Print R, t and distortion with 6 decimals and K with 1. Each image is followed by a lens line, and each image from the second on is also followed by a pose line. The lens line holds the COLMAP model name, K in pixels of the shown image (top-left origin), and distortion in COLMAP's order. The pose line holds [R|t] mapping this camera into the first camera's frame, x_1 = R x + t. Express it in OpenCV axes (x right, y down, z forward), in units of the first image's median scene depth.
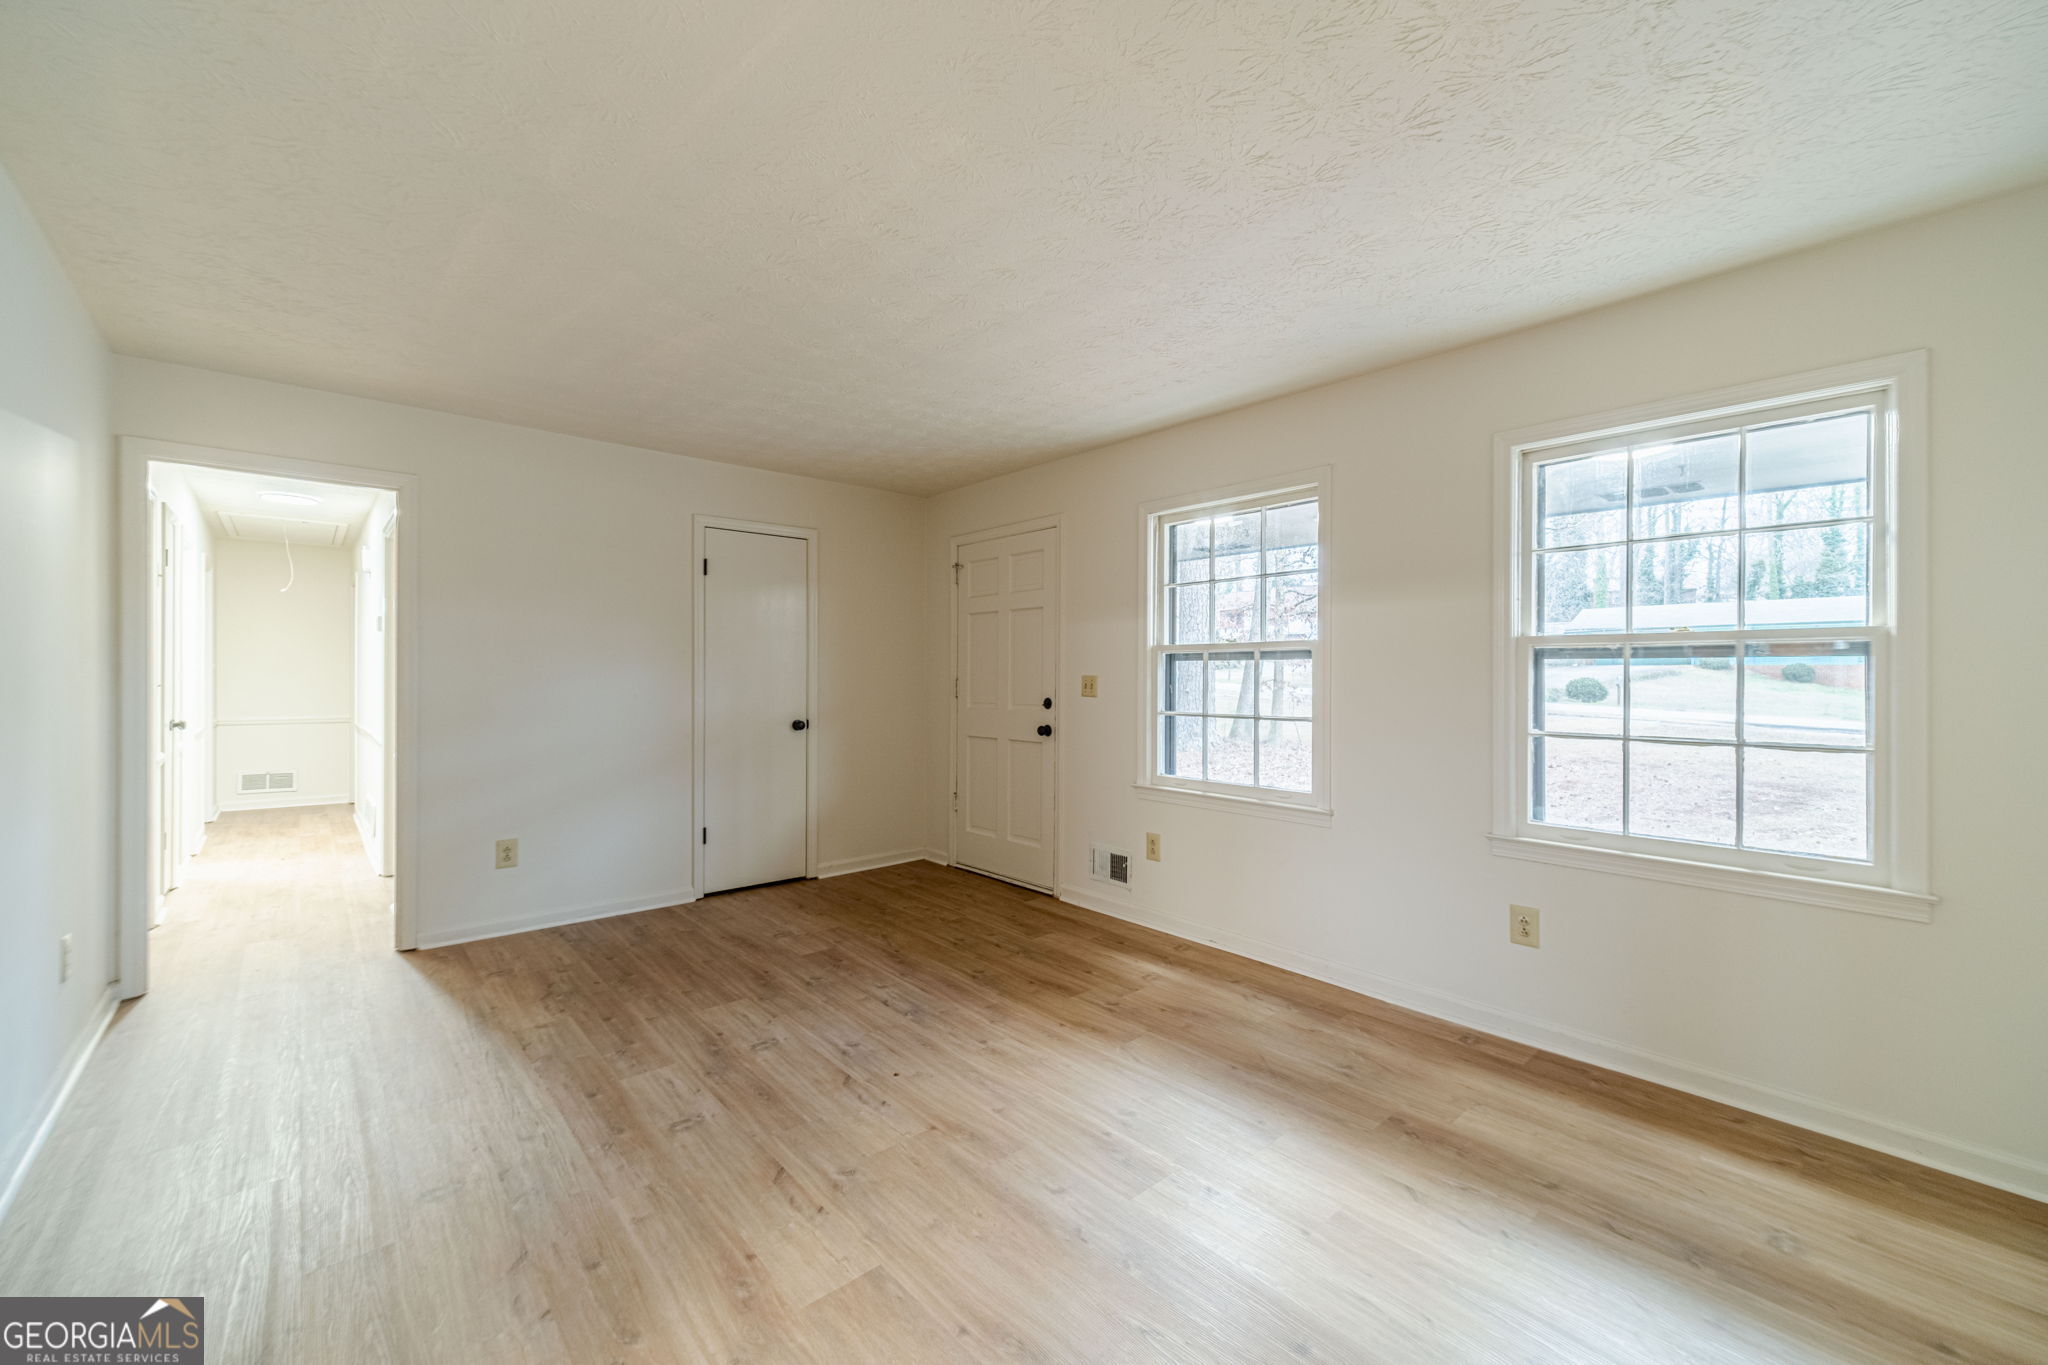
lens RADIAL K [[801.2, 0, 1029.7], [0, 801.2, 676.4], [0, 0, 1]] dist [0.005794, -0.000588]
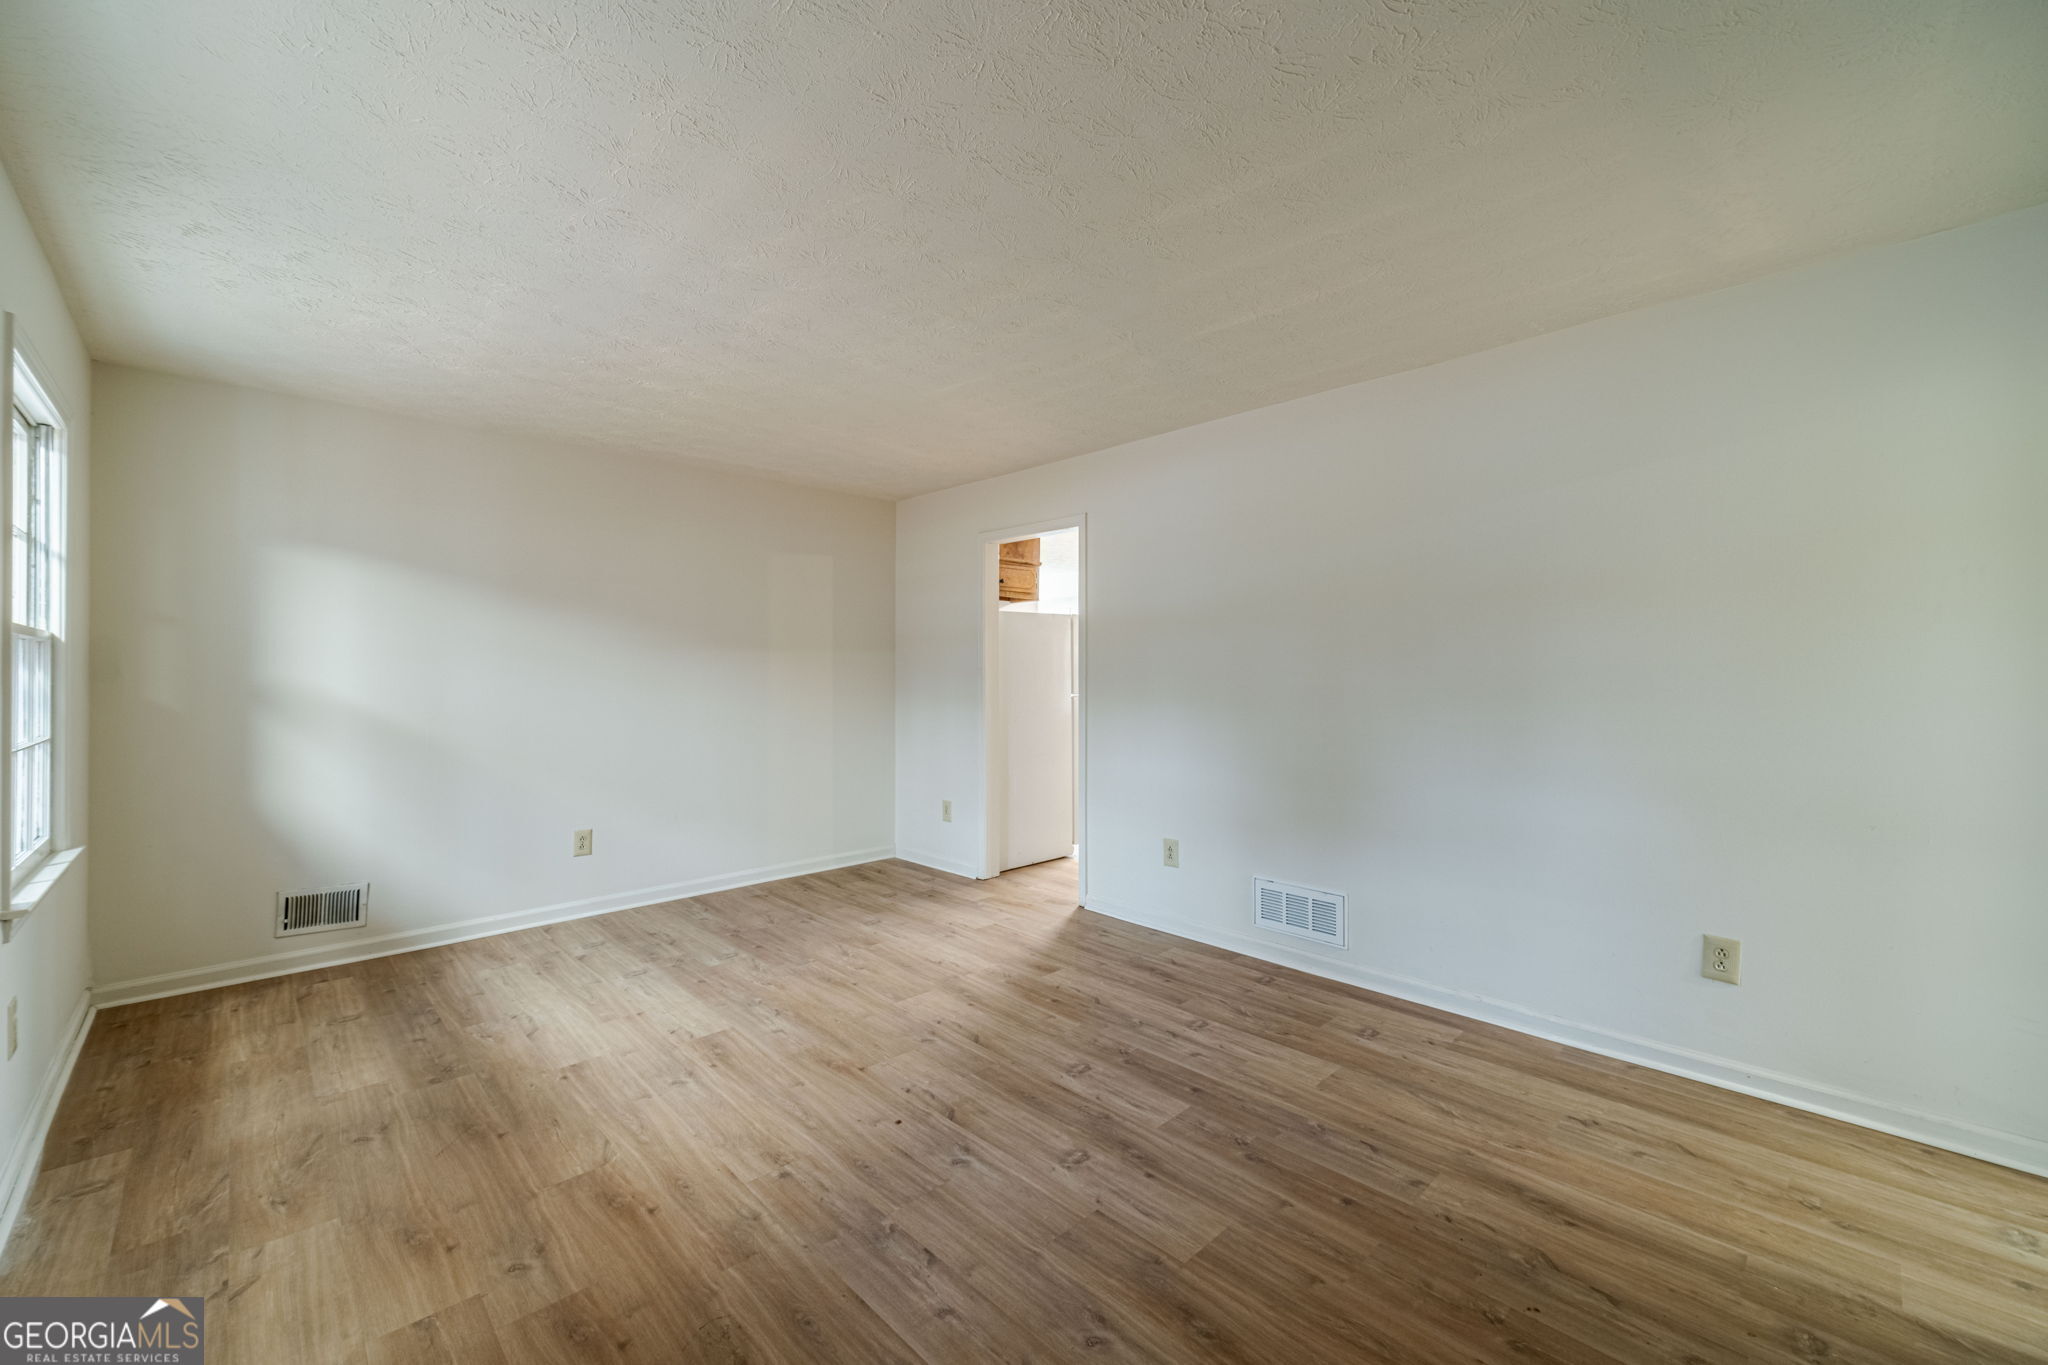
lens RADIAL K [[801.2, 0, 1029.7], [0, 801.2, 676.4], [0, 0, 1]] dist [0.005794, -0.000588]
pose [[-0.998874, -0.005000, -0.047176, -0.248988], [-0.004943, 0.999987, -0.001310, -0.002656], [0.047182, -0.001076, -0.998886, 1.771125]]
